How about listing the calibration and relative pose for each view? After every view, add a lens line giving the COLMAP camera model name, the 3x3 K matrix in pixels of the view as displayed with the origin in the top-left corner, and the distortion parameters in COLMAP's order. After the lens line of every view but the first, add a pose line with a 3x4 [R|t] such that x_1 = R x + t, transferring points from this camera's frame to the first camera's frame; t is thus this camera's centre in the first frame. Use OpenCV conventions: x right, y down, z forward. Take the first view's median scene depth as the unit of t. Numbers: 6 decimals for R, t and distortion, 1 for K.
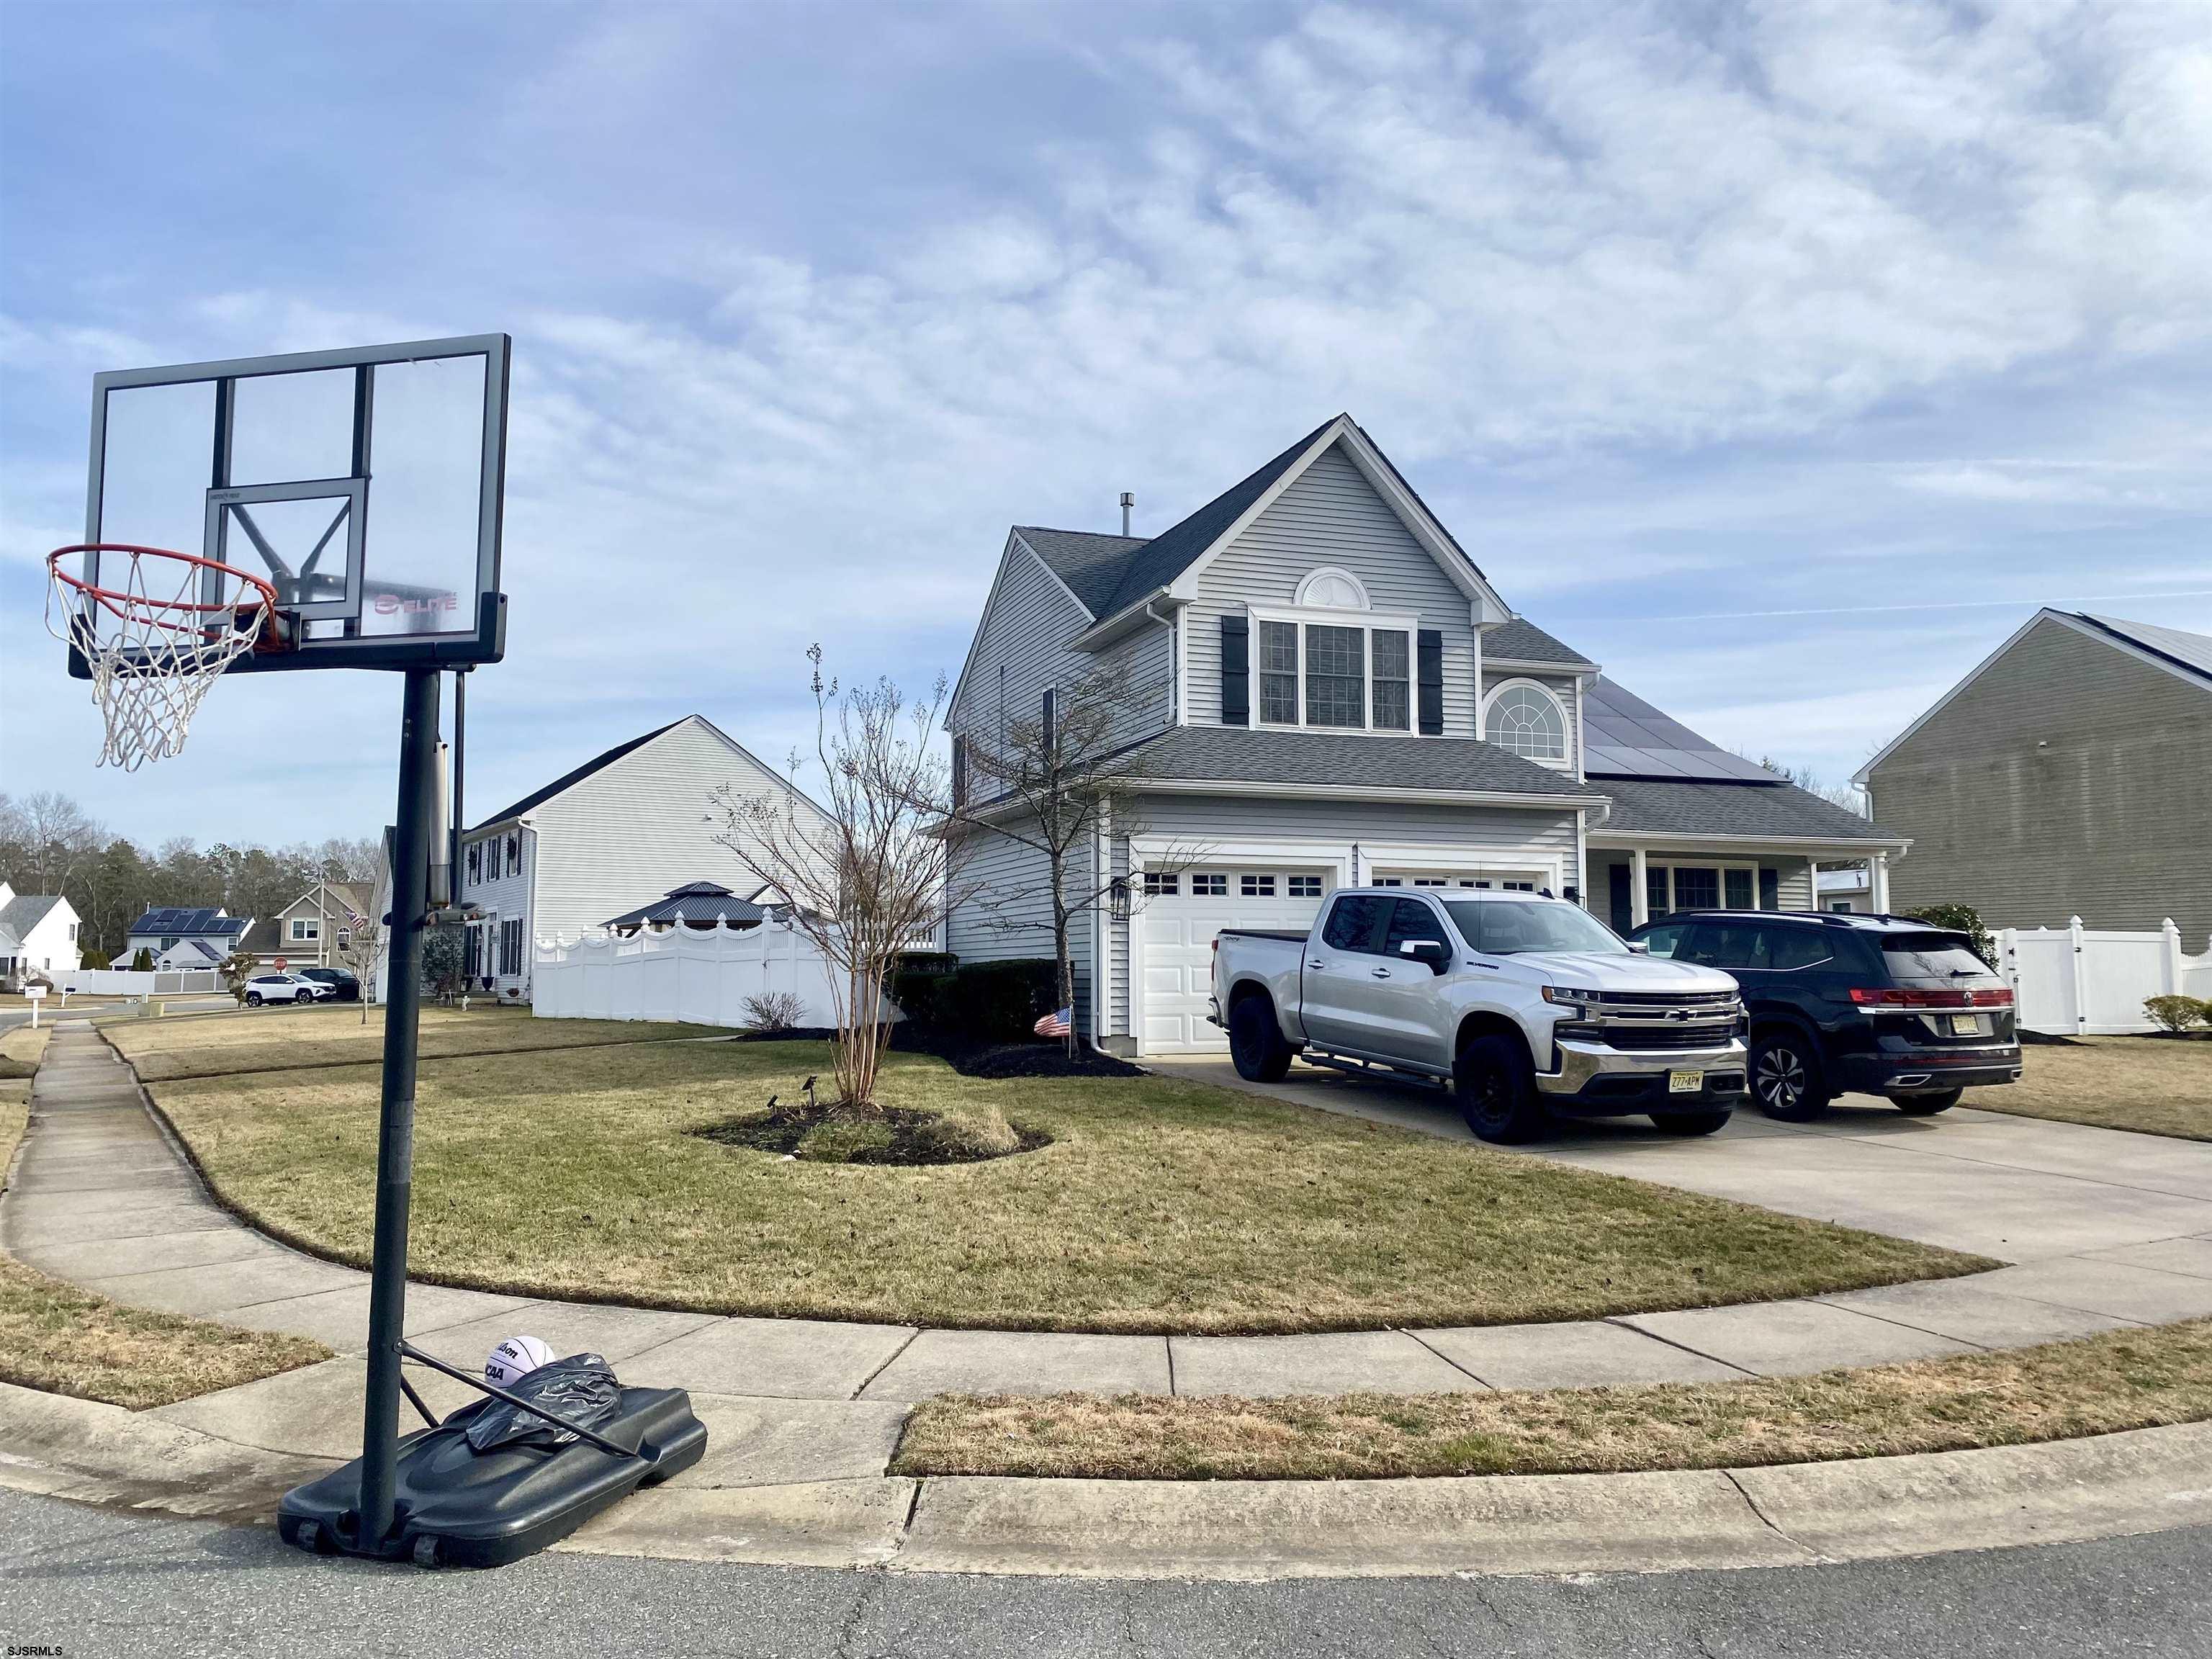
lens RADIAL K [[1689.8, 0, 1105.2], [0, 1689.8, 817.6], [0, 0, 1]] dist [-0.070274, 0.004086]
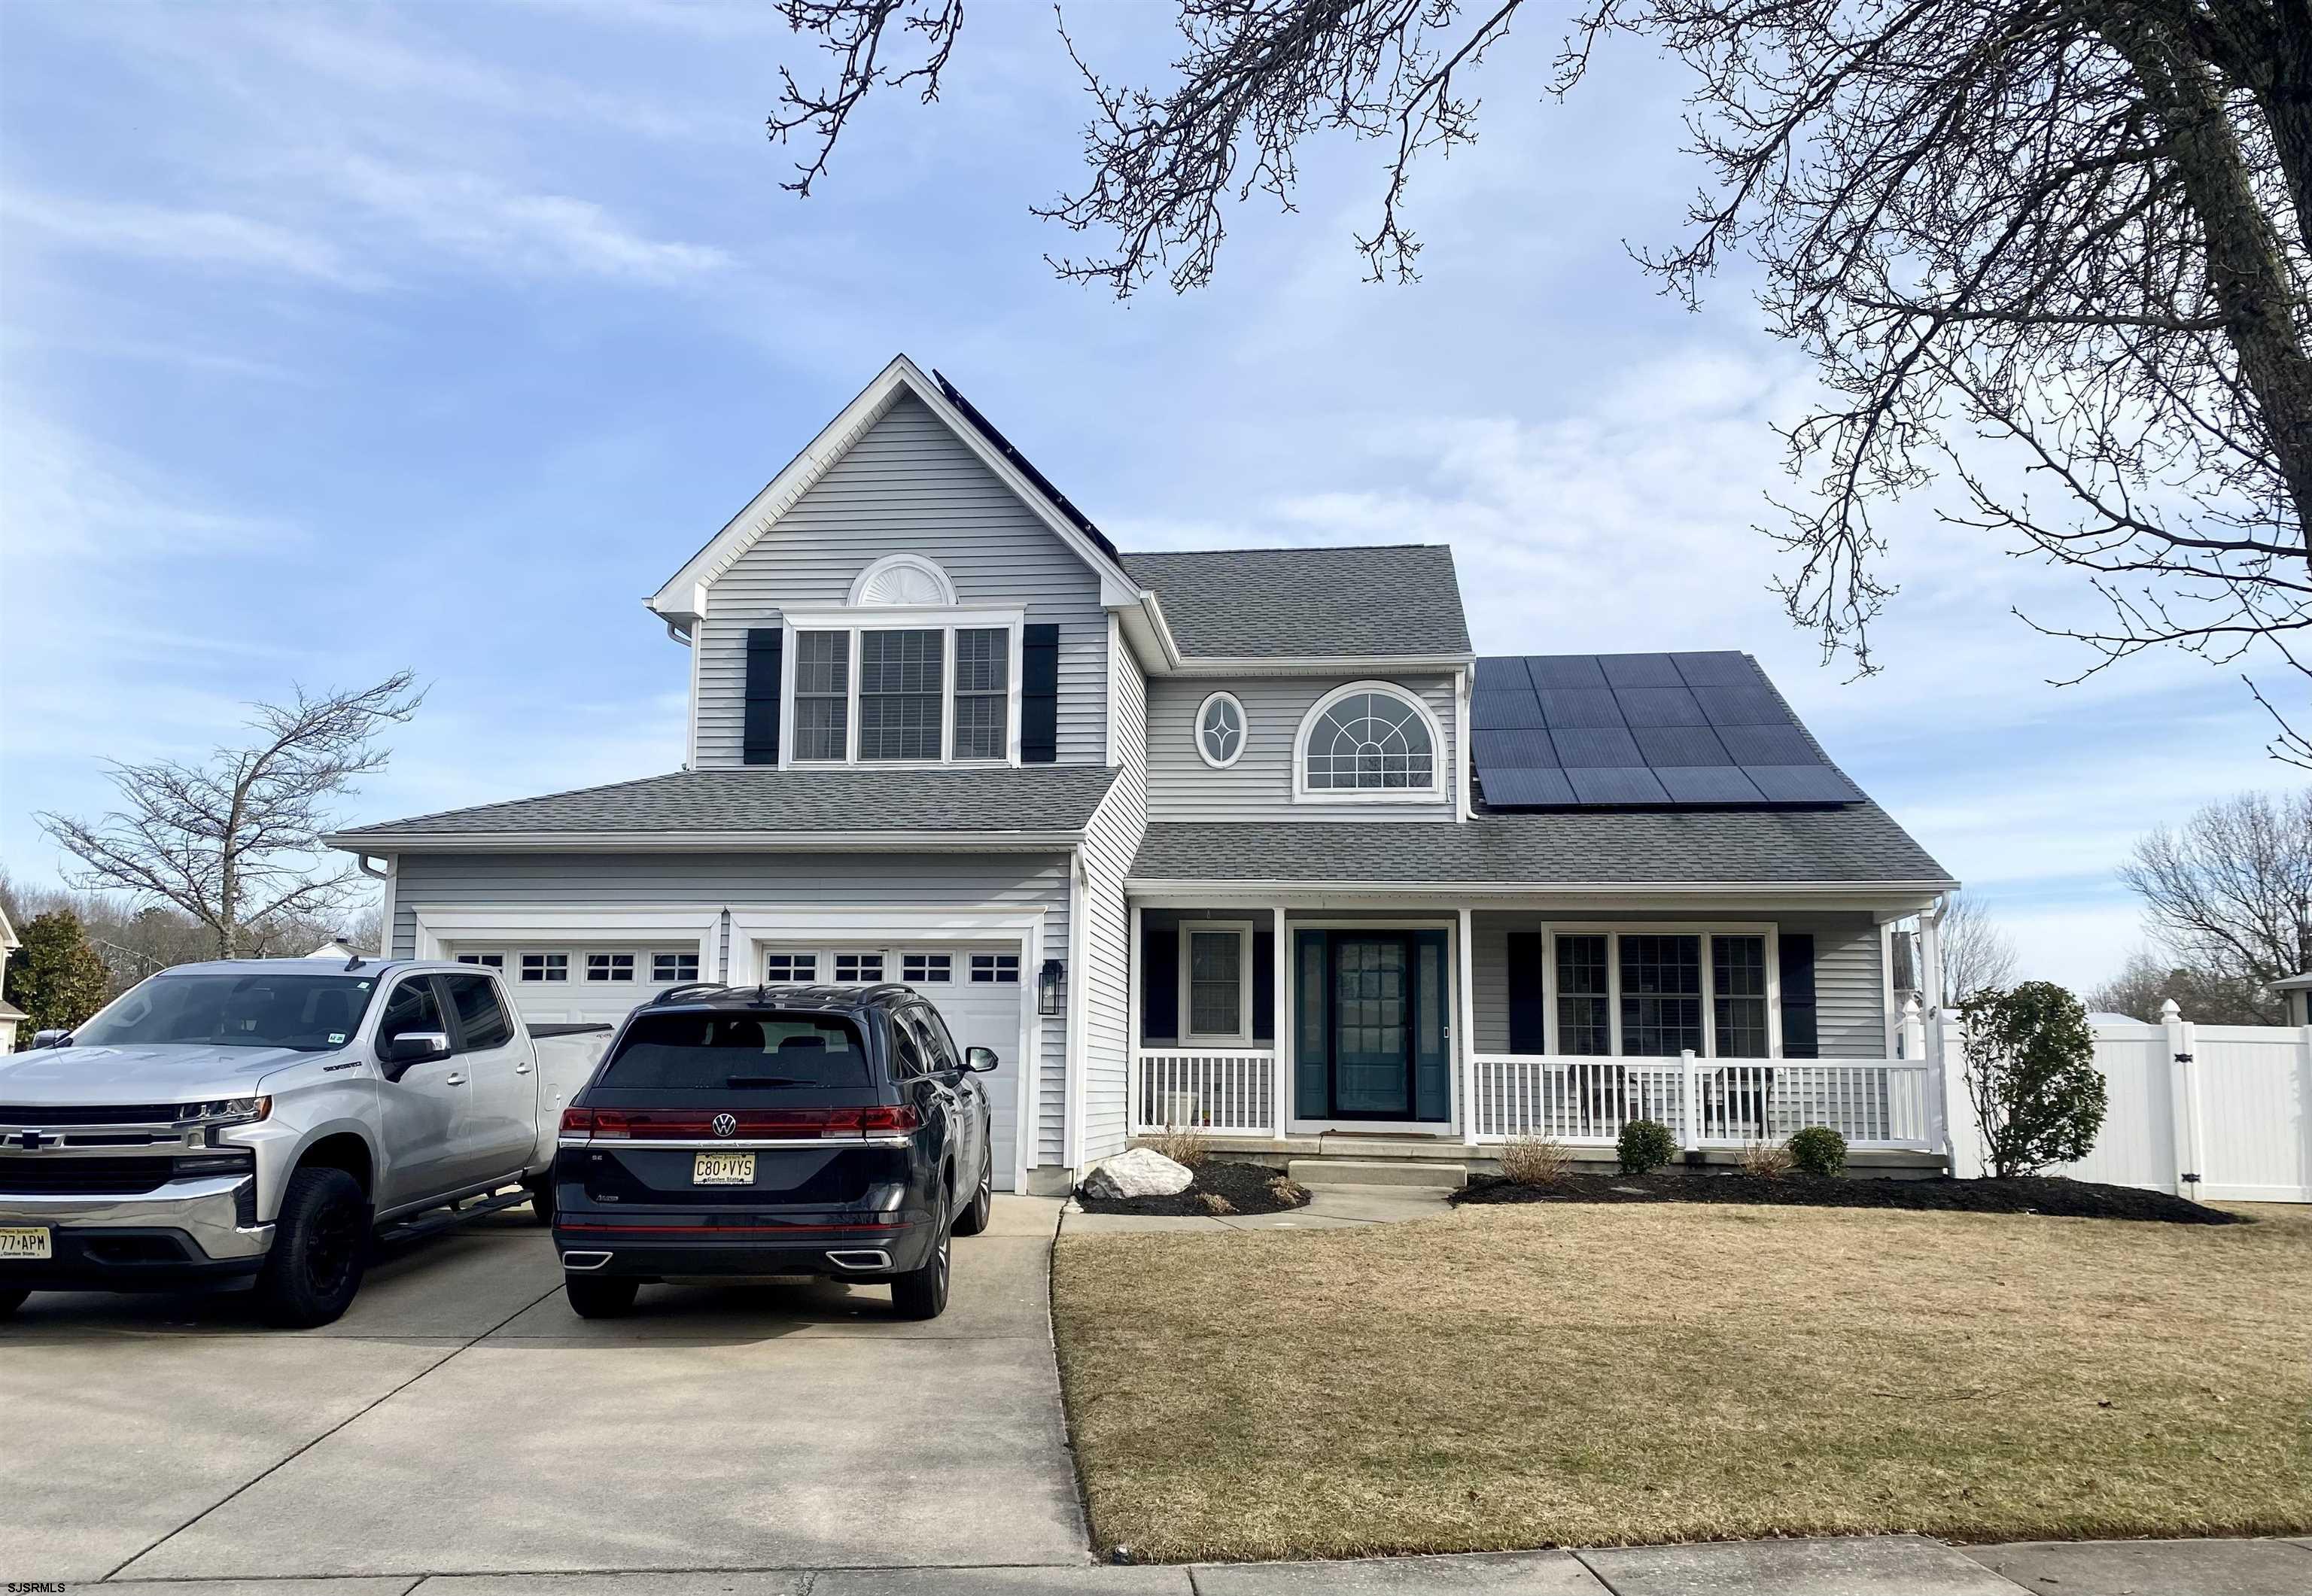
lens RADIAL K [[1872.1, 0, 1159.9], [0, 1872.1, 803.6], [0, 0, 1]] dist [0.051242, -0.038093]
pose [[0.918709, -0.053853, -0.391245, 0.575266], [0.030057, 0.997320, -0.066697, 0.026573], [0.393789, 0.049516, 0.917866, 0.262376]]
